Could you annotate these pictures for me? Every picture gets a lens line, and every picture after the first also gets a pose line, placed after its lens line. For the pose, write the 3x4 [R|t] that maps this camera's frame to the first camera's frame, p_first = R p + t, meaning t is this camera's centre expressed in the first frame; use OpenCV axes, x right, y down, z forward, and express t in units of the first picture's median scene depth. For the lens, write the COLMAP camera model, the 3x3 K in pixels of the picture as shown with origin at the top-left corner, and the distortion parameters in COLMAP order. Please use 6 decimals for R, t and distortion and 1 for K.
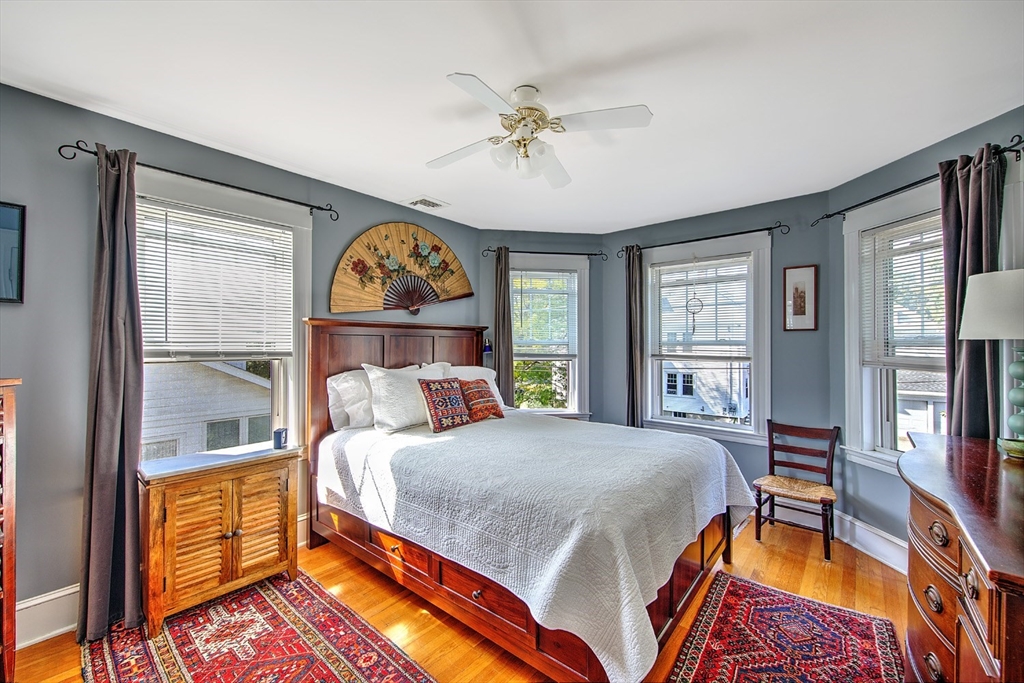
lens RADIAL K [[411.2, 0, 513.4], [0, 411.2, 342.2], [0, 0, 1]] dist [0.003729, -0.002077]
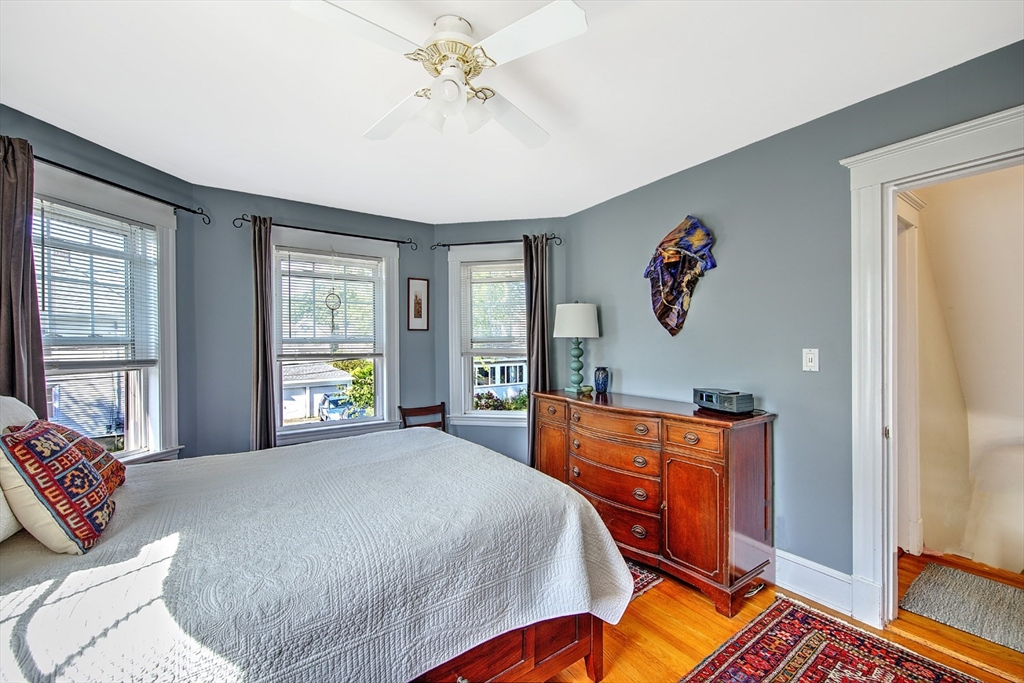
lens RADIAL K [[411.2, 0, 515.1], [0, 411.2, 341.5], [0, 0, 1]] dist [0.003729, -0.002077]
pose [[0.242451, -0.002848, 0.970160, -0.416649], [0.002310, 0.999995, 0.002358, 0.002966], [-0.970161, 0.001669, 0.242456, 0.394926]]
